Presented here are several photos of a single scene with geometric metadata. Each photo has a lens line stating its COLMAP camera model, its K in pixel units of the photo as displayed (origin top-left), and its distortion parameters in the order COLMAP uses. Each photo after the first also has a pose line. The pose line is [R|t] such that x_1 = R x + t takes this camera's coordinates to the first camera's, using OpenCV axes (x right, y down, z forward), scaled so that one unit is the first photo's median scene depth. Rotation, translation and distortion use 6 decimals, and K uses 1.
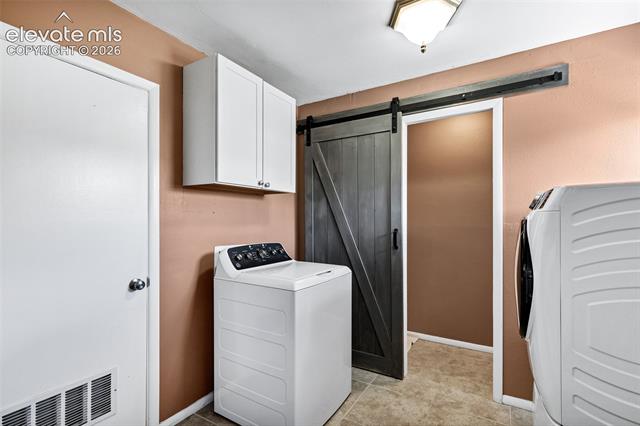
lens RADIAL K [[296.0, 0, 319.5], [0, 296.0, 222.3], [0, 0, 1]] dist [-0.003268, -0.004974]
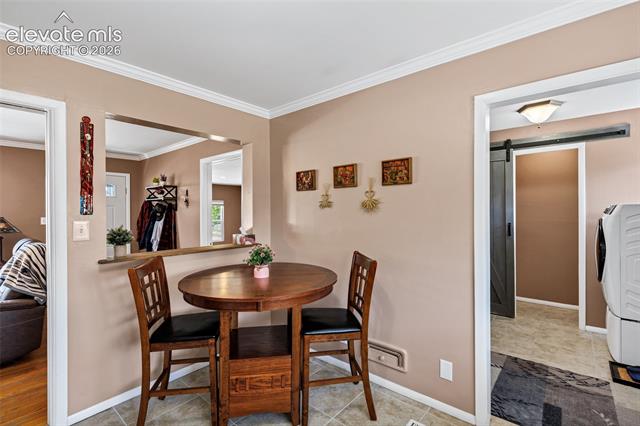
lens RADIAL K [[296.0, 0, 321.6], [0, 296.0, 212.3], [0, 0, 1]] dist [-0.003268, -0.004974]
pose [[0.988820, -0.000640, -0.149112, -0.566311], [0.000401, 0.999999, -0.001633, -0.036184], [0.149113, 0.001555, 0.988819, -0.806660]]
